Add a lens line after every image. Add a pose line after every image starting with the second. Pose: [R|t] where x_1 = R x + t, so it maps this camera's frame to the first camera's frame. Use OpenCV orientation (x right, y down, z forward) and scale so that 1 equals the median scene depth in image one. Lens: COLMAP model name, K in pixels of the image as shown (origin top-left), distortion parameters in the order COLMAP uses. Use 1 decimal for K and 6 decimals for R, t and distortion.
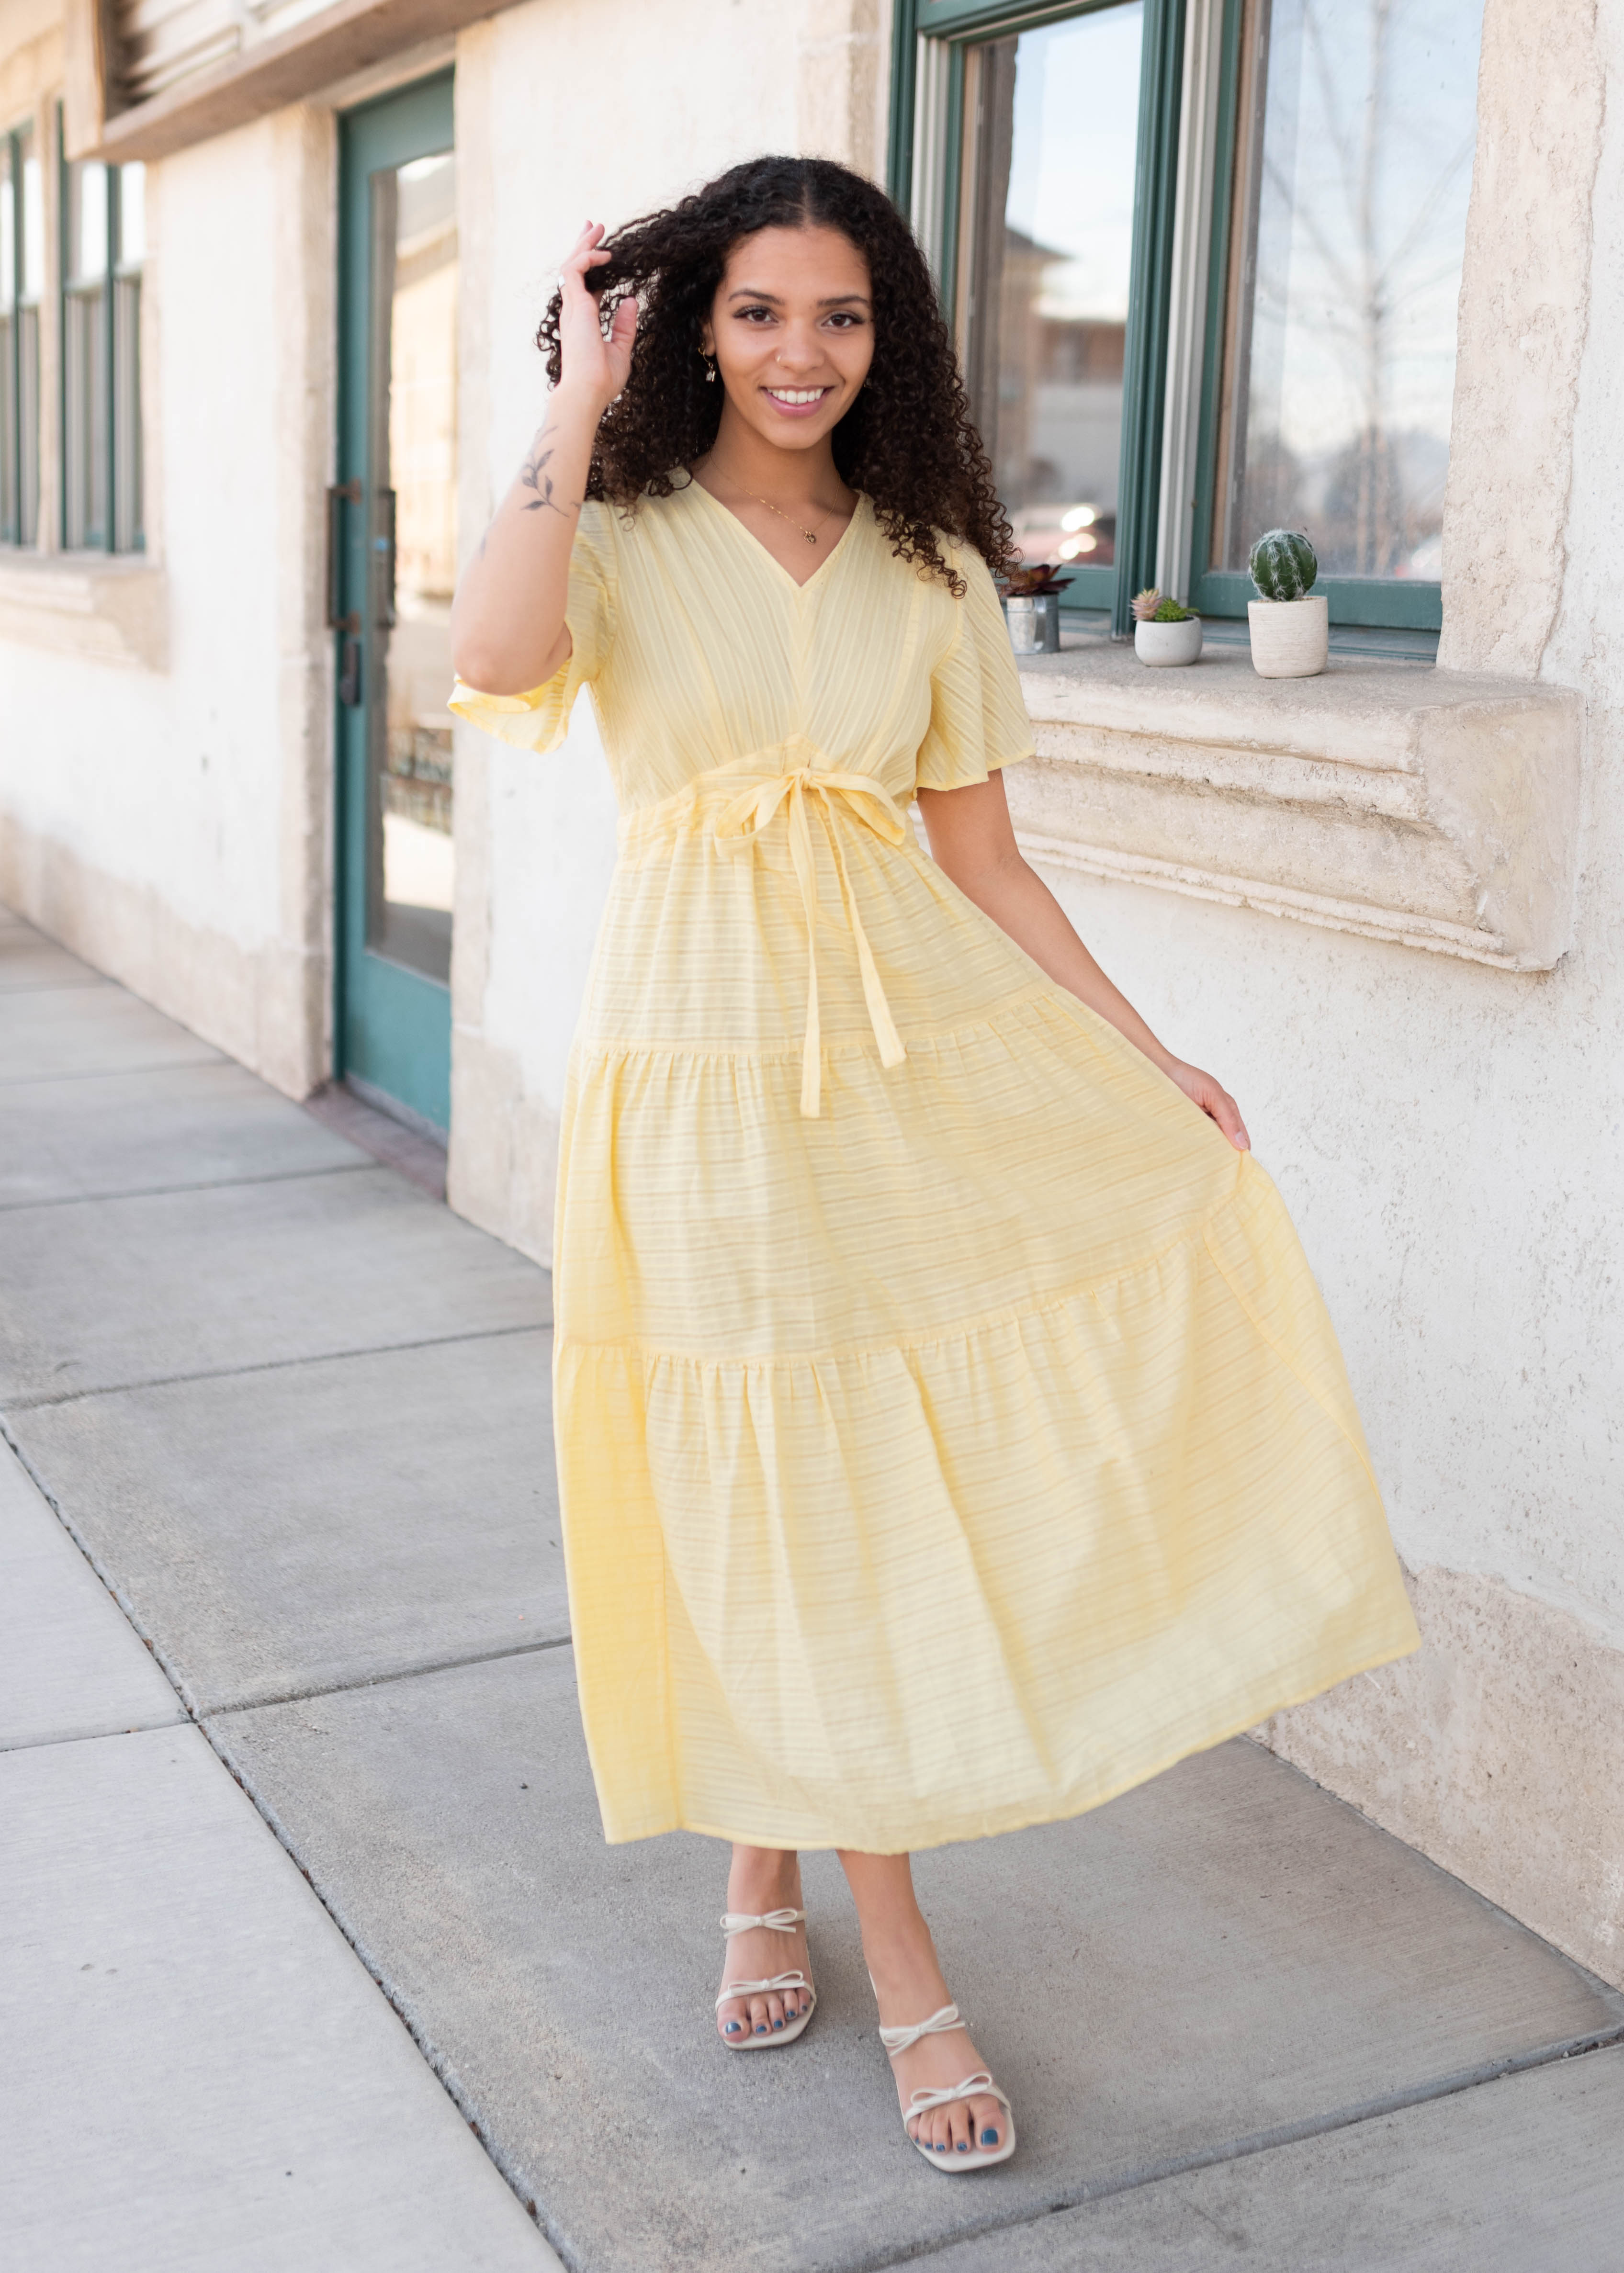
lens RADIAL K [[2850.5, 0, 818.3], [0, 2850.5, 989.7], [0, 0, 1]] dist [-0.000327, 0.000710]
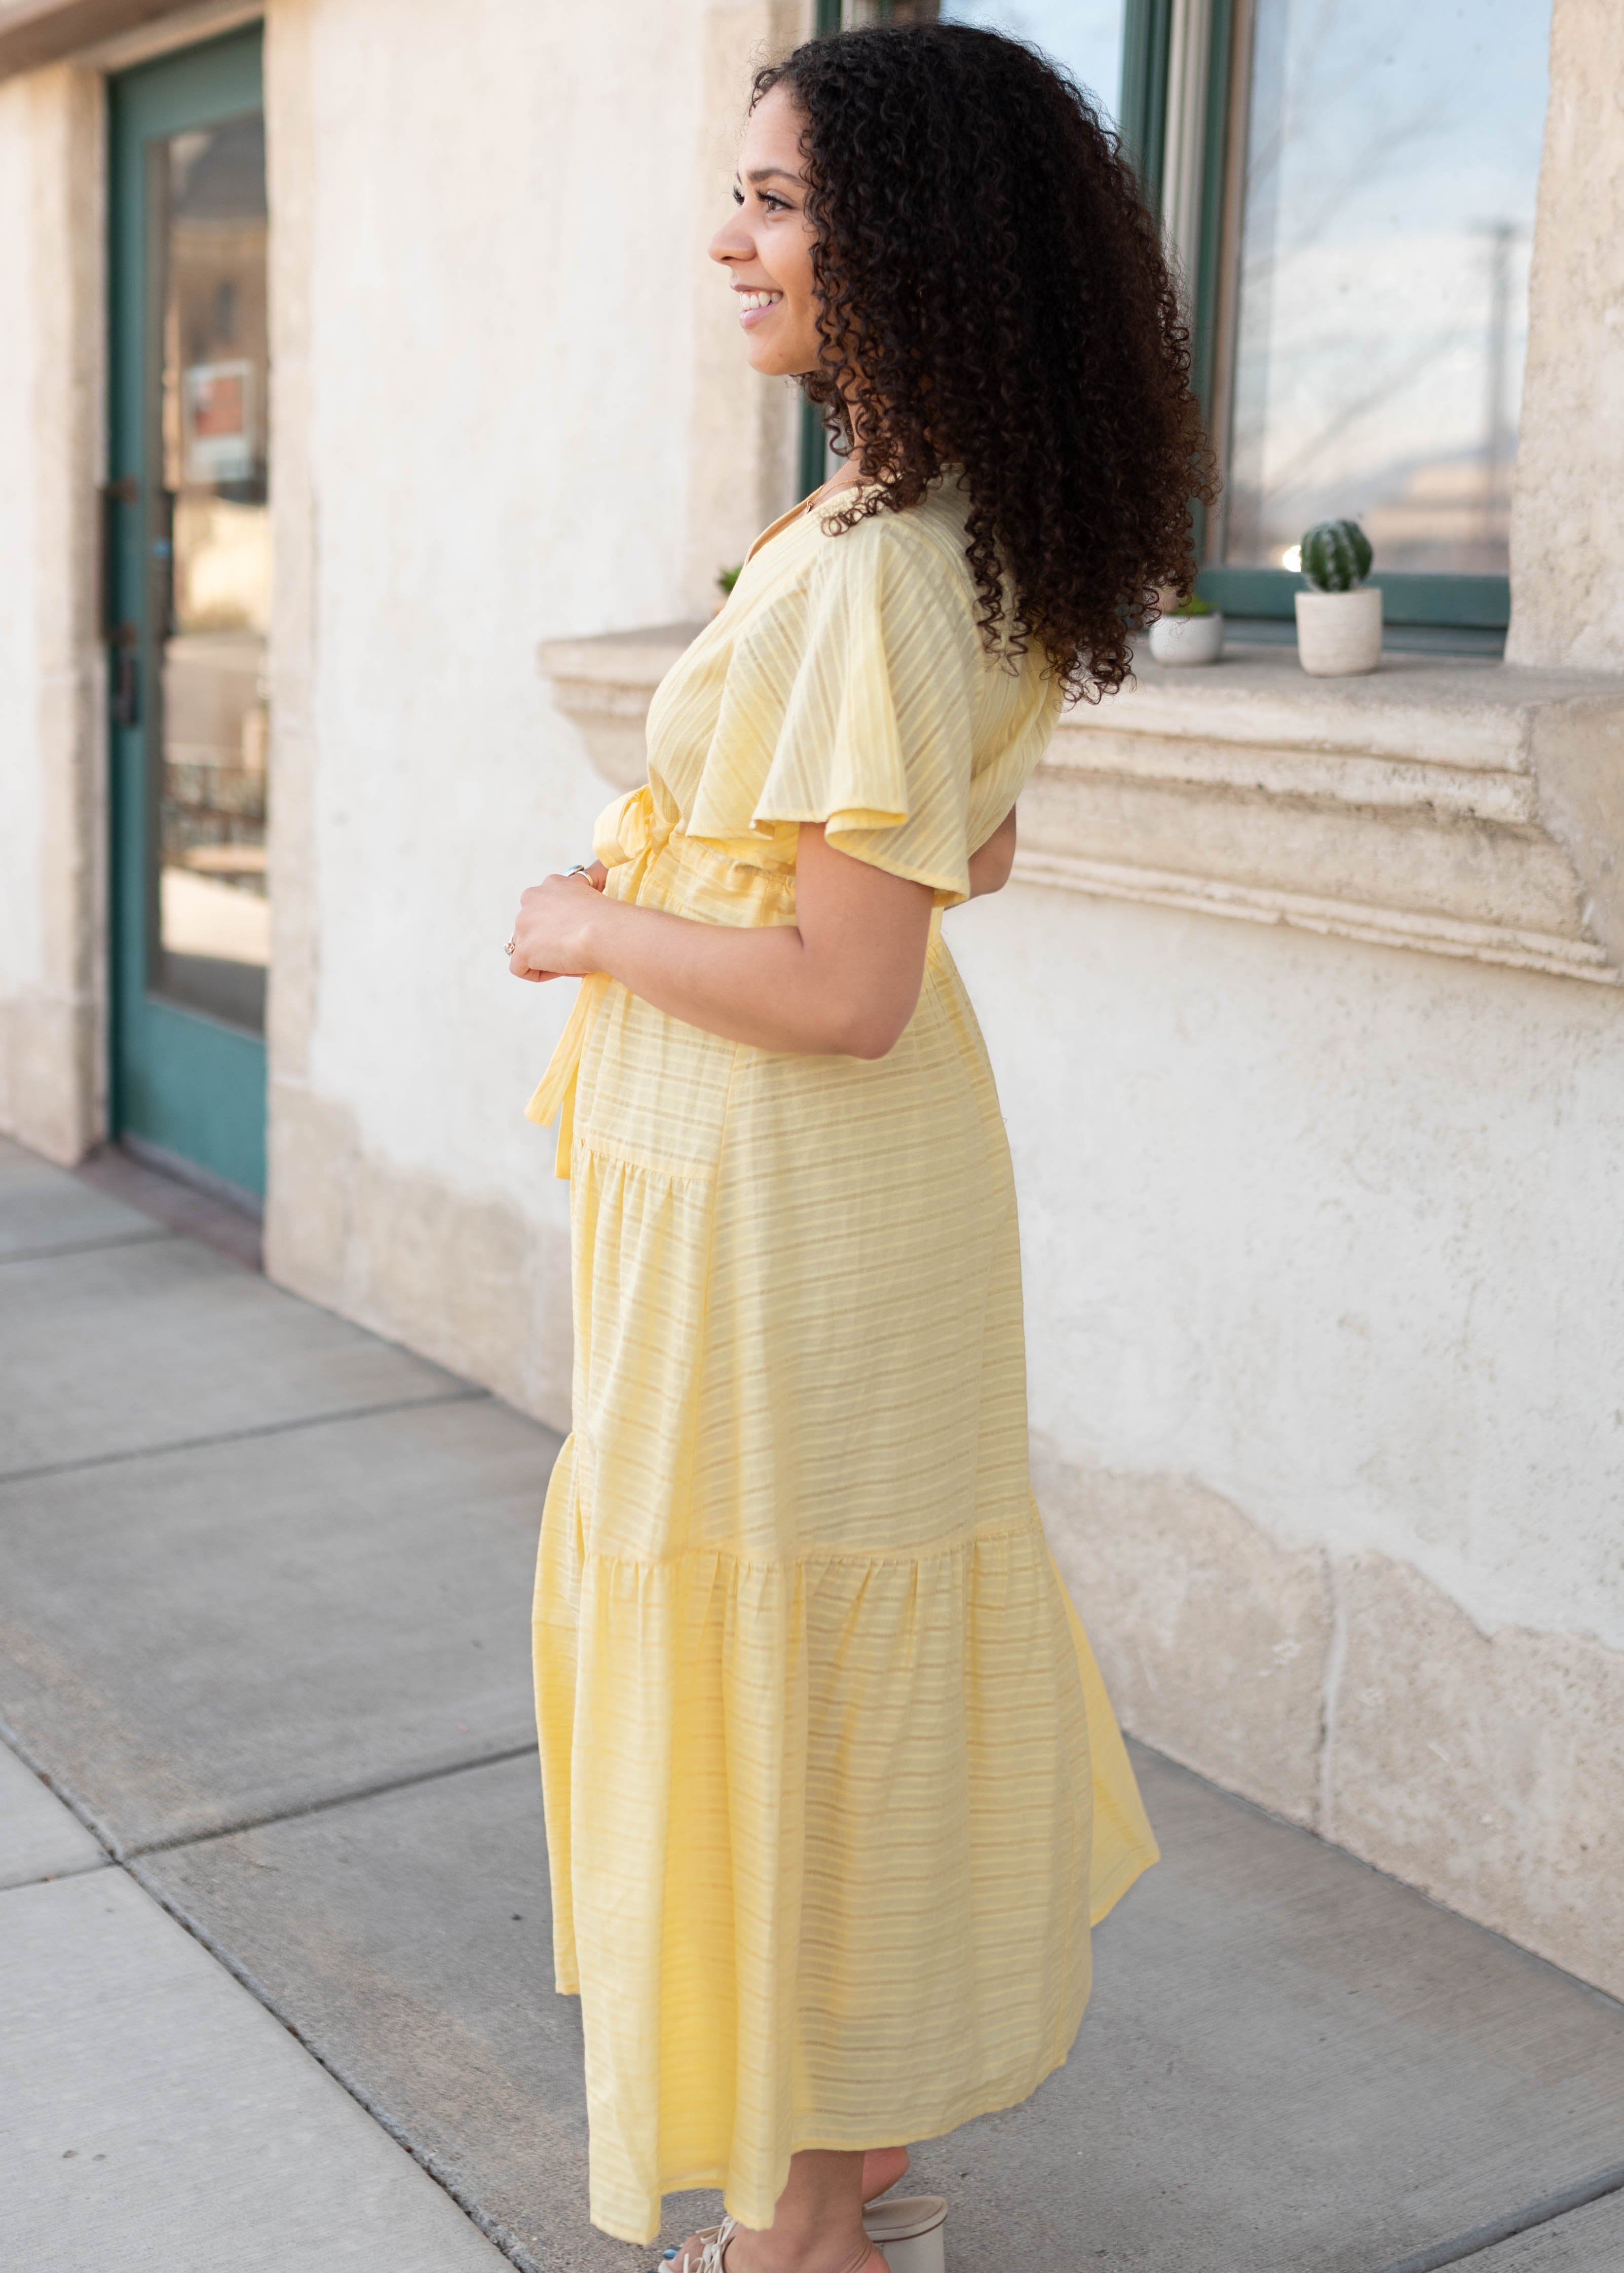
lens RADIAL K [[3007.8, 0, 853.9], [0, 3007.8, 996.0], [0, 0, 1]] dist [-0.000153, -0.001808]
pose [[0.991385, -0.016385, 0.129951, -0.122719], [0.018253, 0.999746, -0.013199, 0.005309], [-0.129702, 0.015457, 0.991433, 0.048846]]
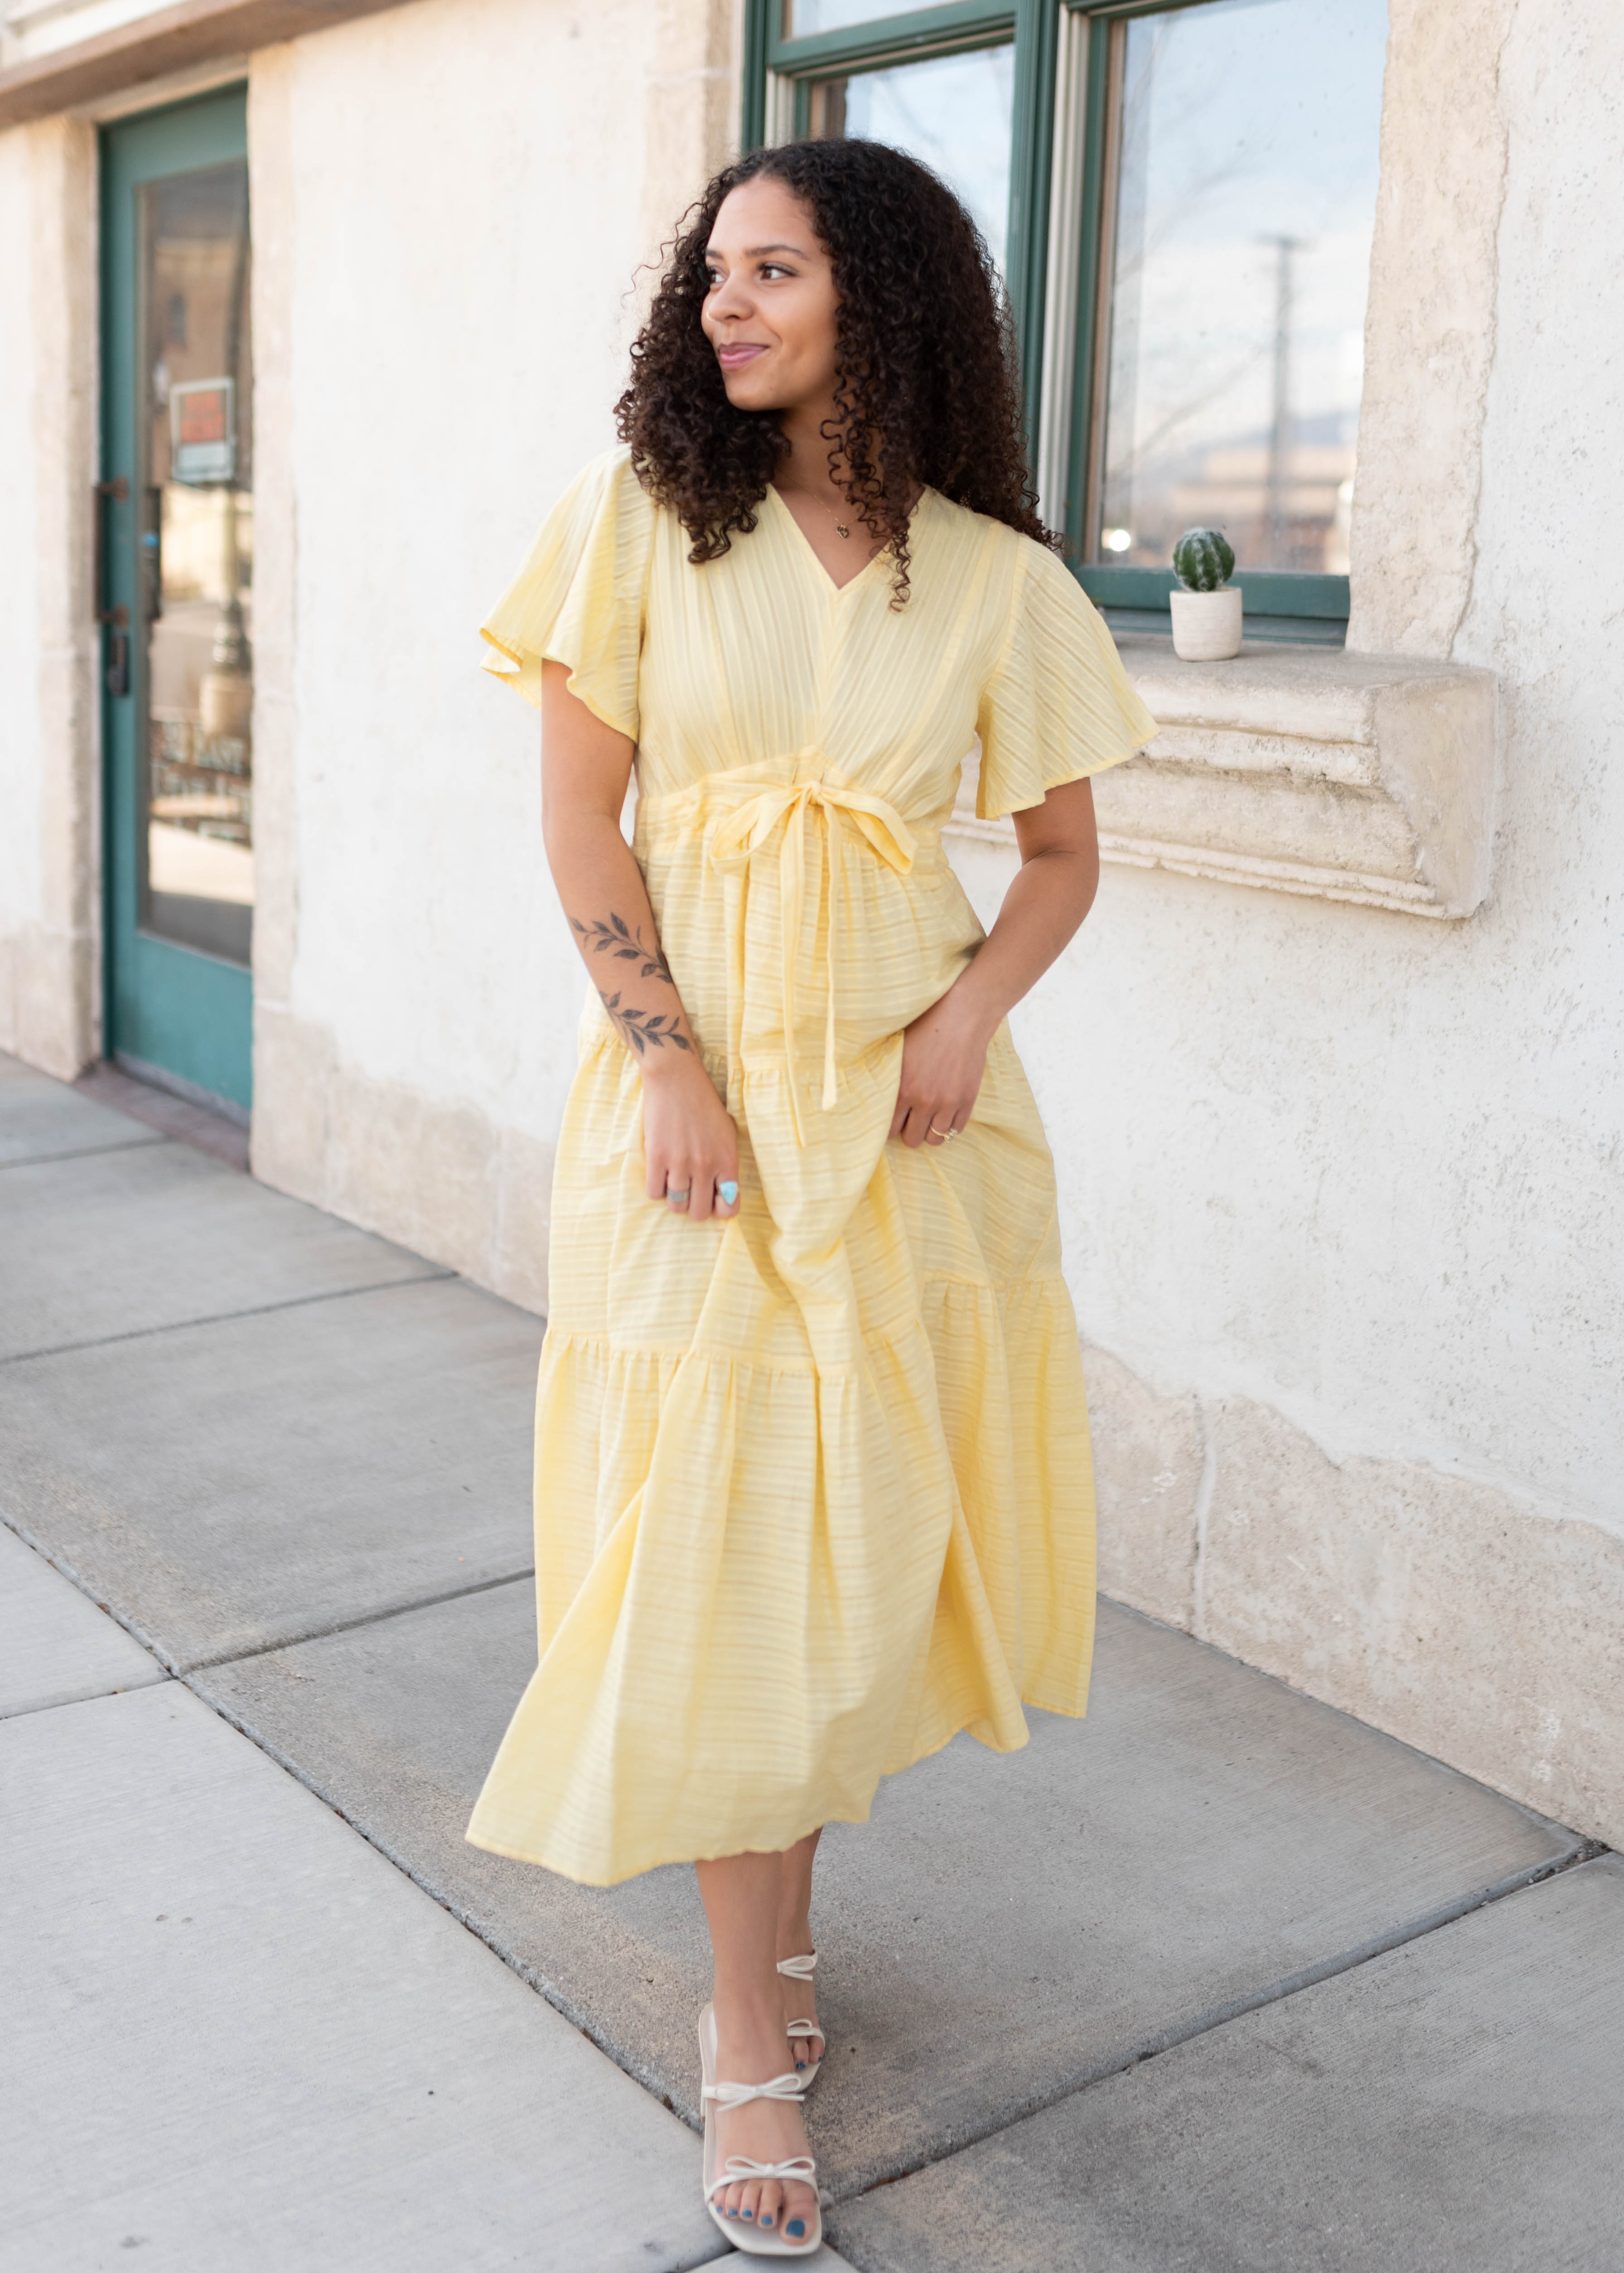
lens RADIAL K [[2694.5, 0, 814.1], [0, 2694.5, 903.7], [0, 0, 1]] dist [0.000983, -0.007108]
pose [[0.985364, -0.022637, 0.168956, -0.166975], [0.026141, 0.999486, -0.018543, 0.000740], [-0.168449, 0.022688, 0.985449, -0.006934]]
